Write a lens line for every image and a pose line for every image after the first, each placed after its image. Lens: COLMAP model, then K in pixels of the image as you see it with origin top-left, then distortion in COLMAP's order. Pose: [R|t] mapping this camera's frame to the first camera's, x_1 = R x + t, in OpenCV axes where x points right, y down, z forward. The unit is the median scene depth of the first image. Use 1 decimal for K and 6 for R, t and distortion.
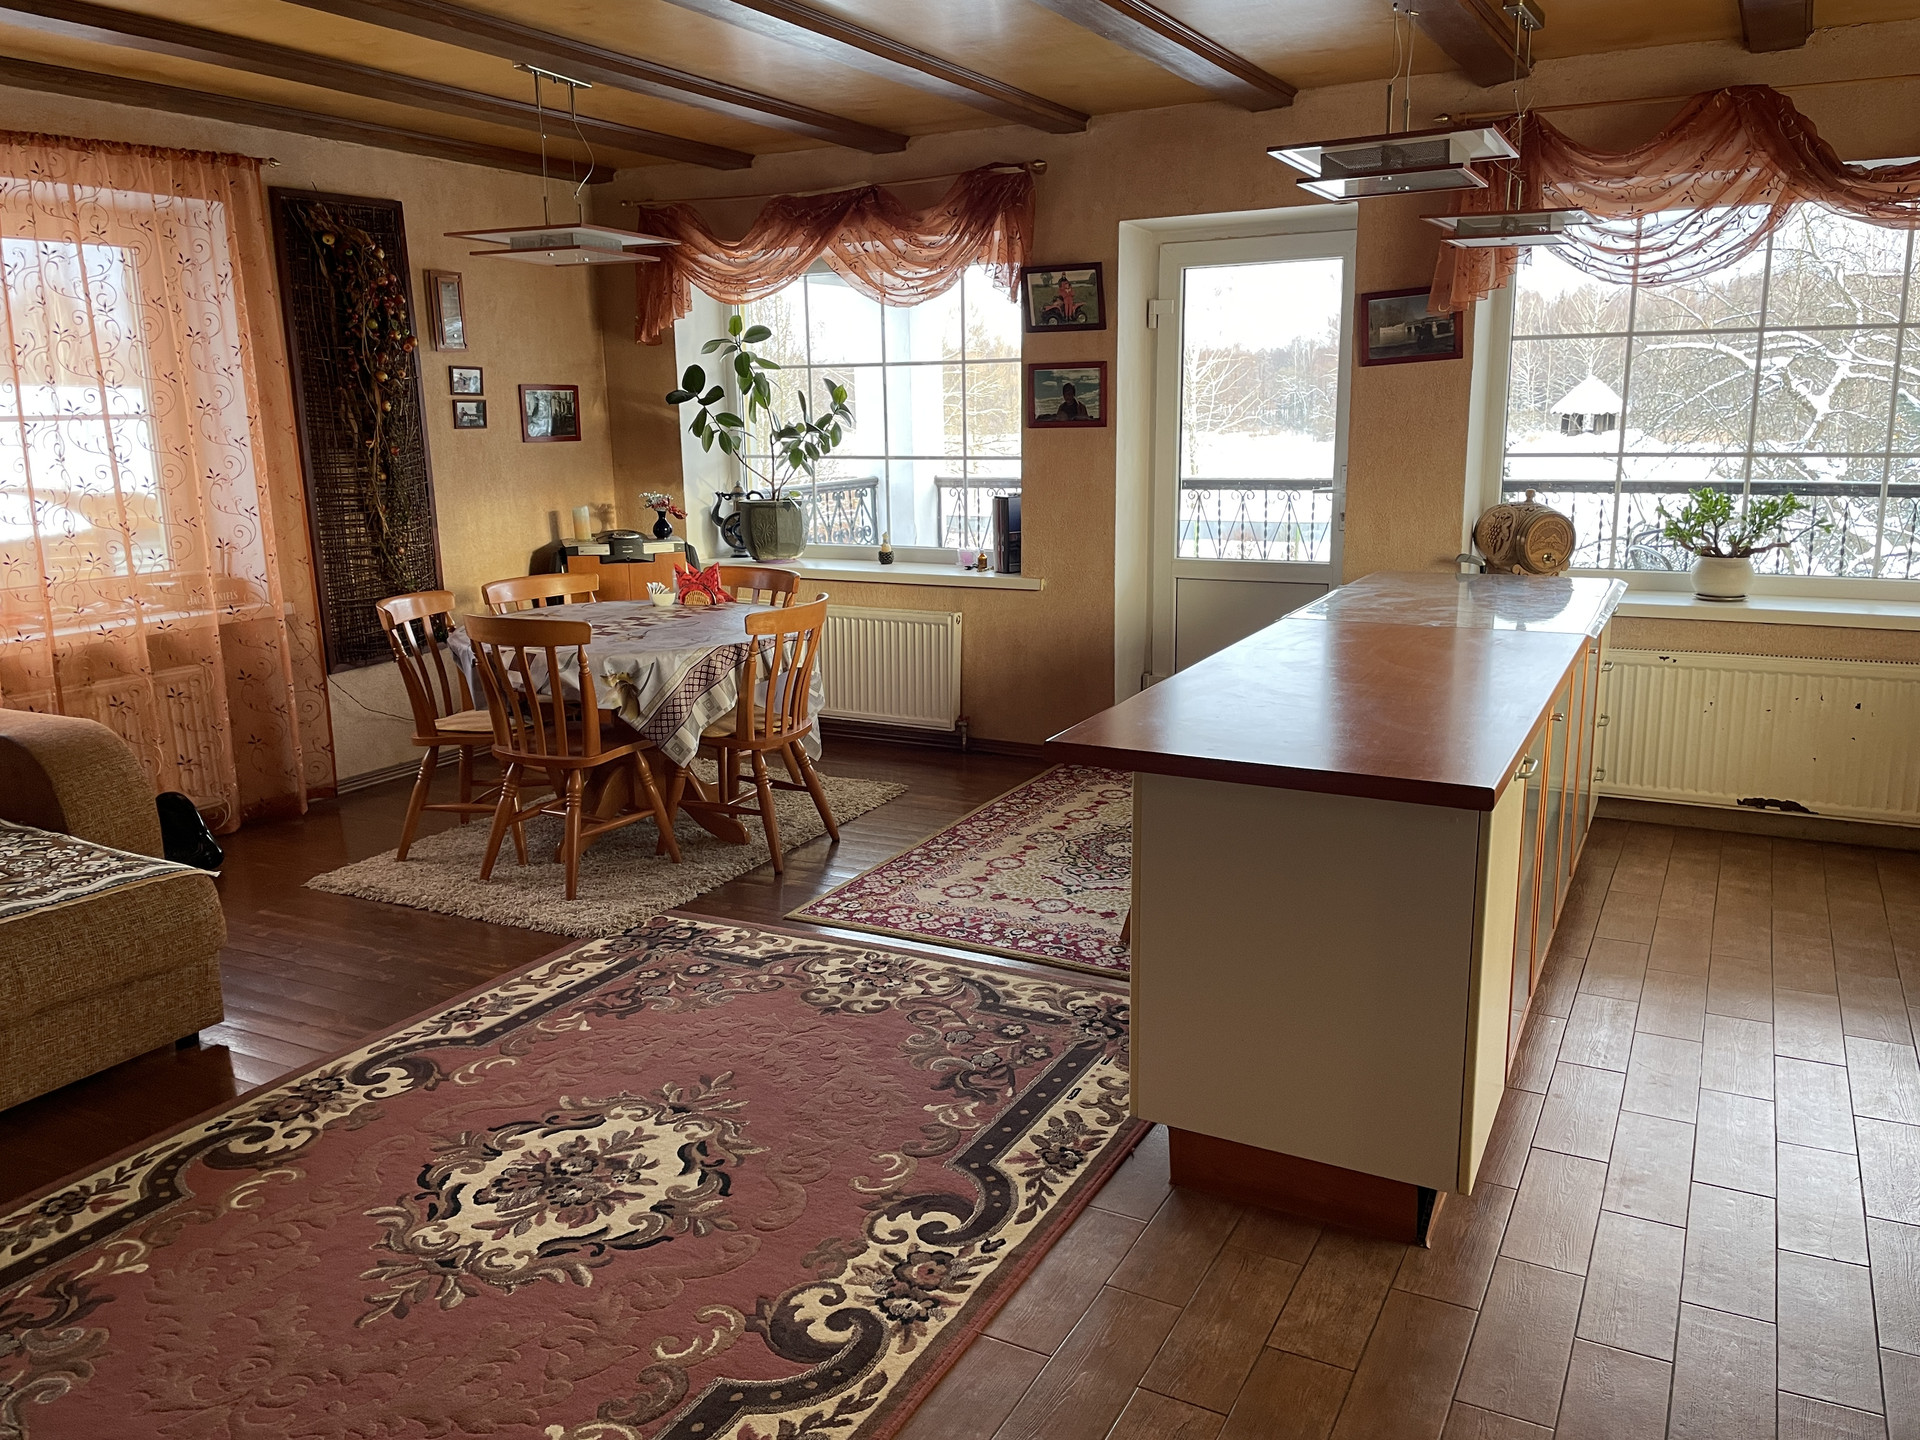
lens RADIAL K [[1443.5, 0, 972.2], [0, 1443.5, 699.1], [0, 0, 1]] dist [0.070514, -0.079082]
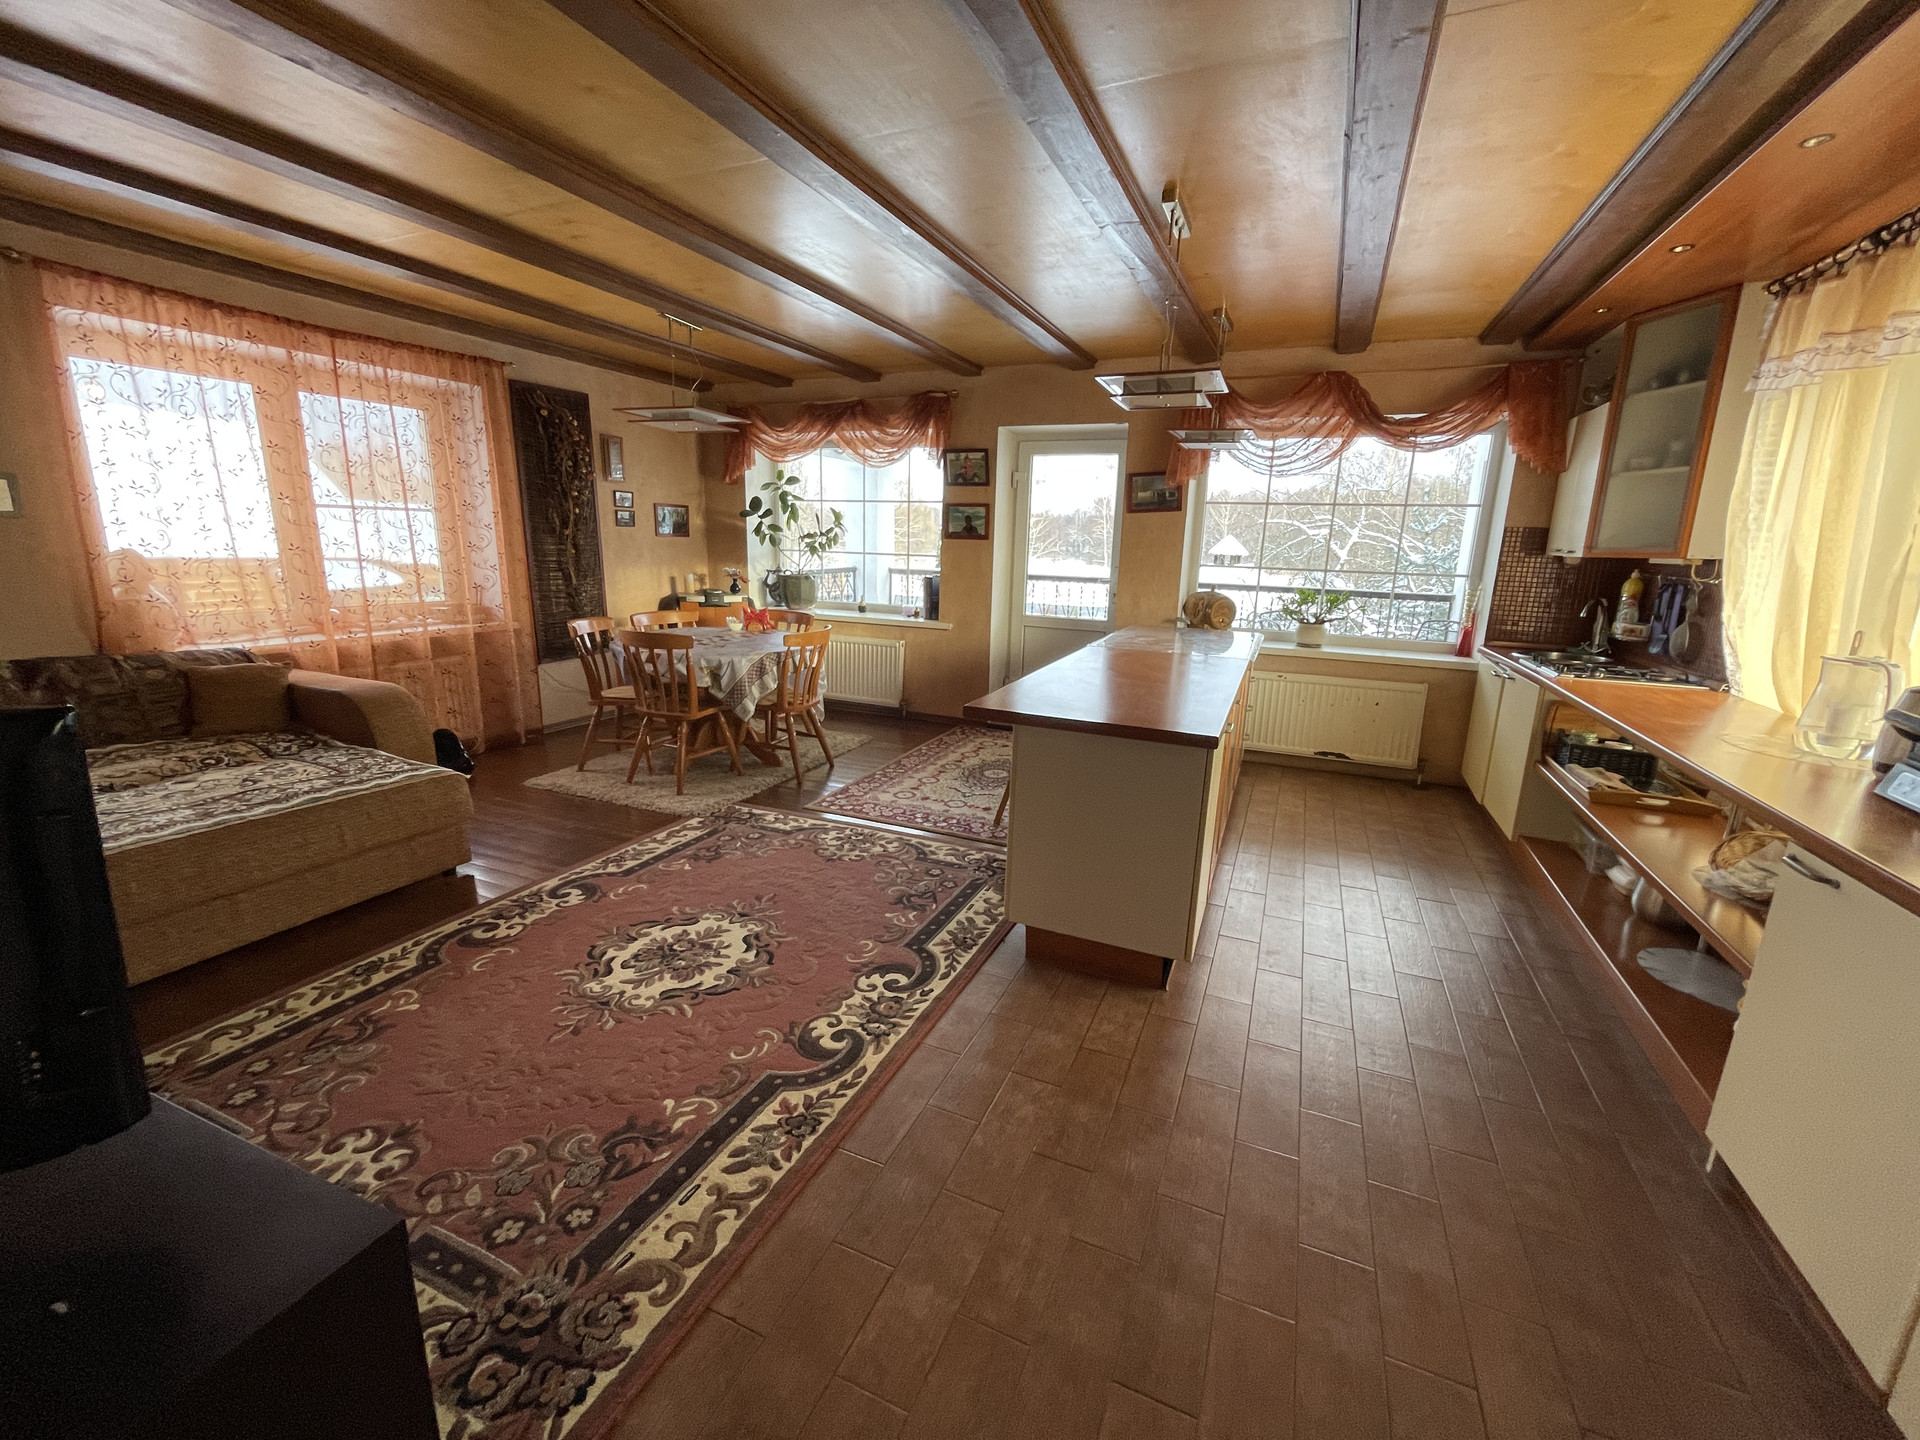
lens RADIAL K [[775.5, 0, 969.2], [0, 775.5, 716.5], [0, 0, 1]] dist [-0.004055, -0.000385]
pose [[0.995747, 0.024605, 0.088779, -0.016432], [-0.026829, 0.999353, 0.023950, 0.013063], [-0.088133, -0.026230, 0.995763, 0.049761]]
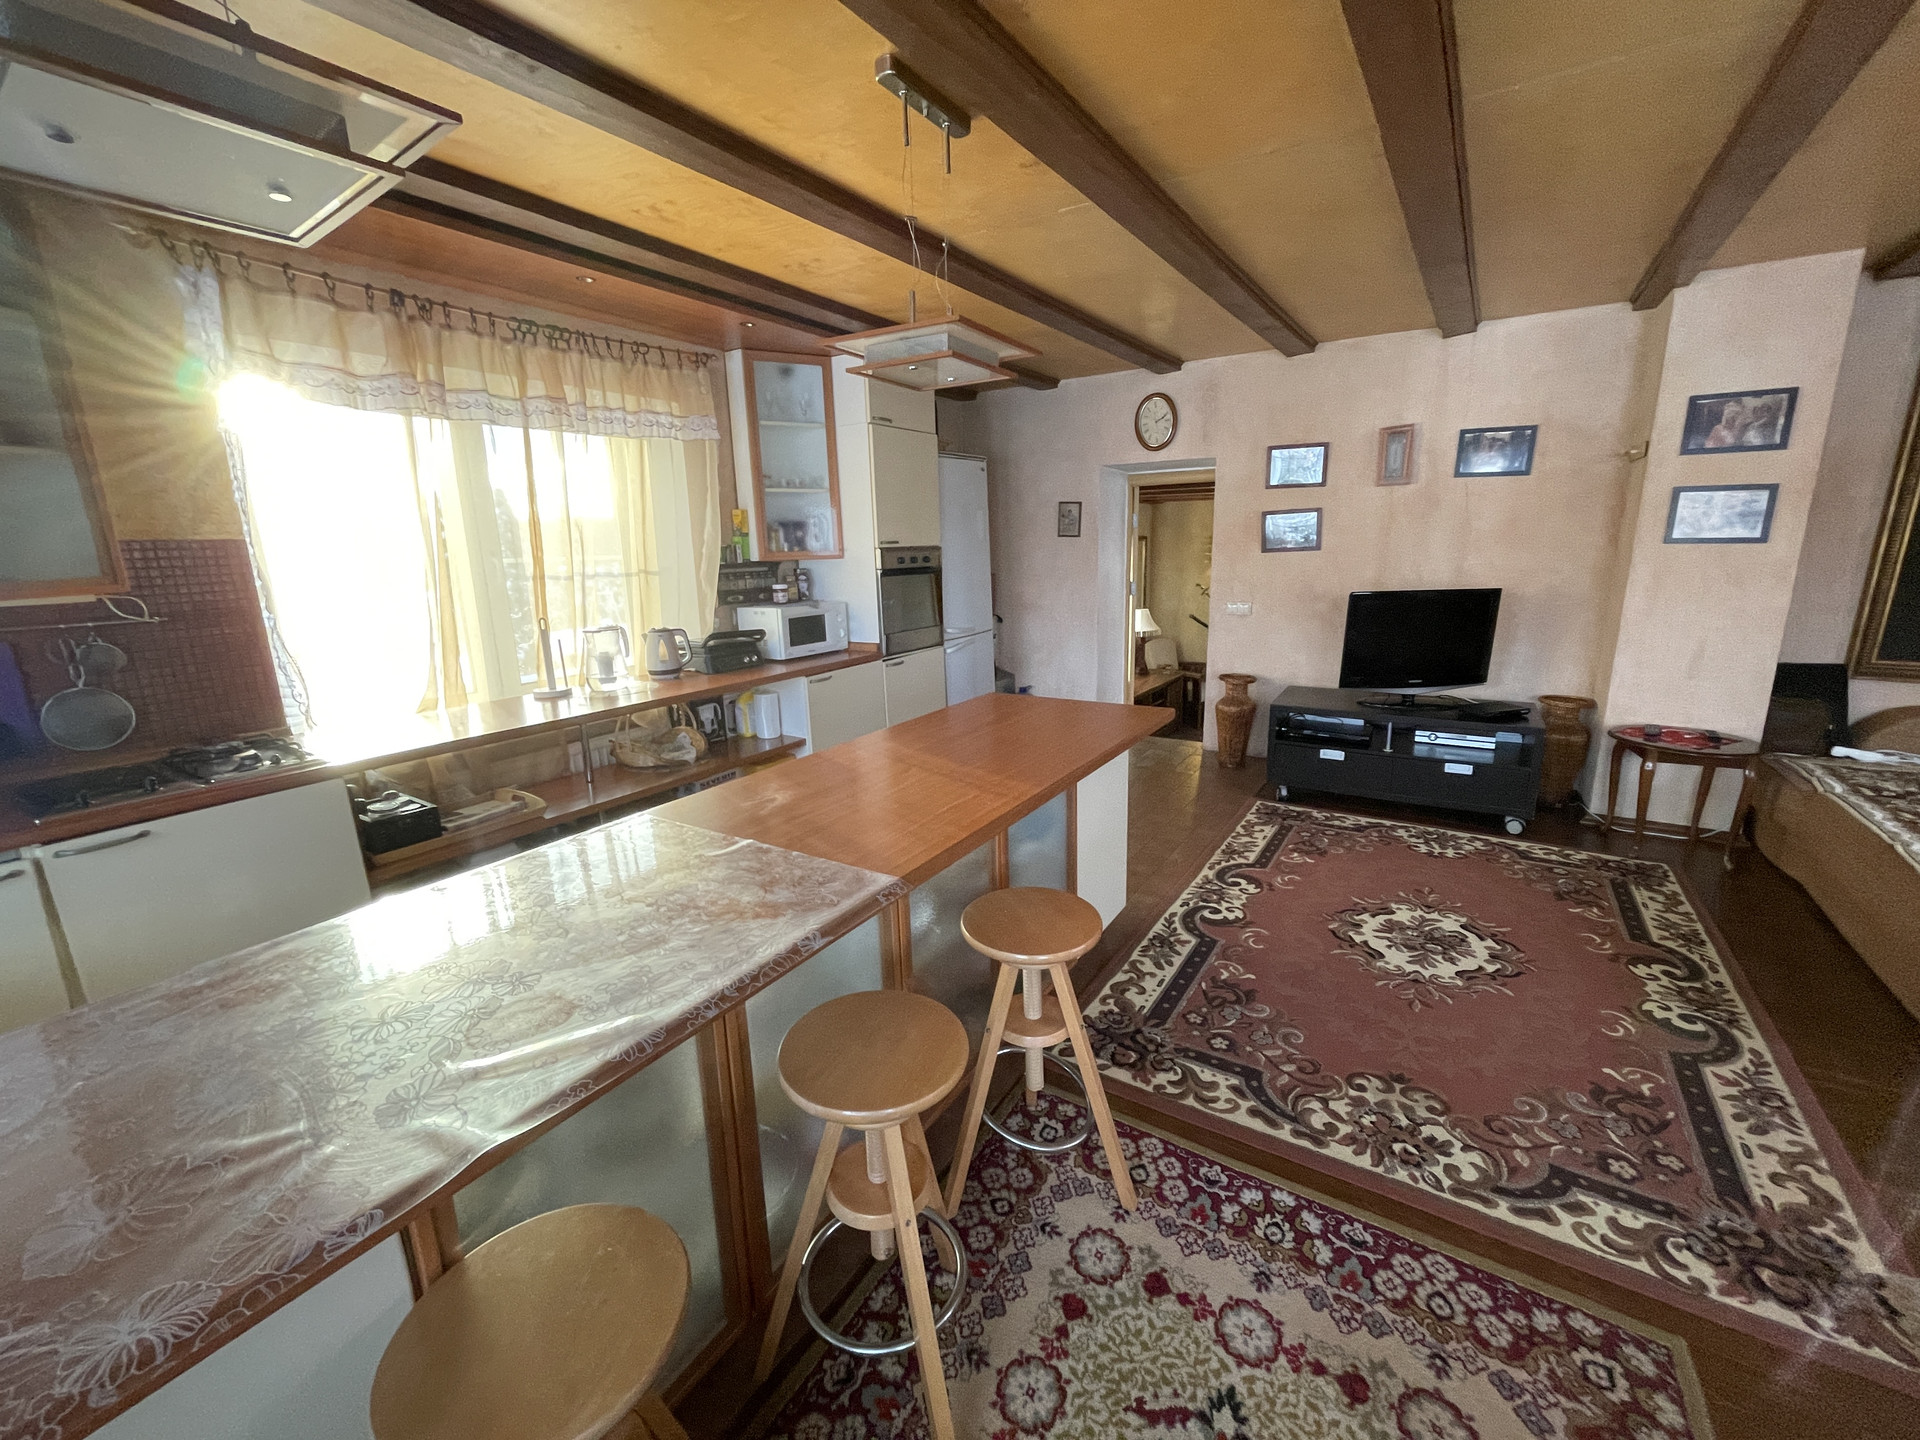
lens RADIAL K [[775.5, 0, 948.9], [0, 775.5, 722.4], [0, 0, 1]] dist [-0.004055, -0.000385]
pose [[-0.993355, 0.013792, 0.114261, 0.155281], [0.060144, 0.908652, 0.413199, -0.268362], [-0.098124, 0.417326, -0.903444, 1.302332]]
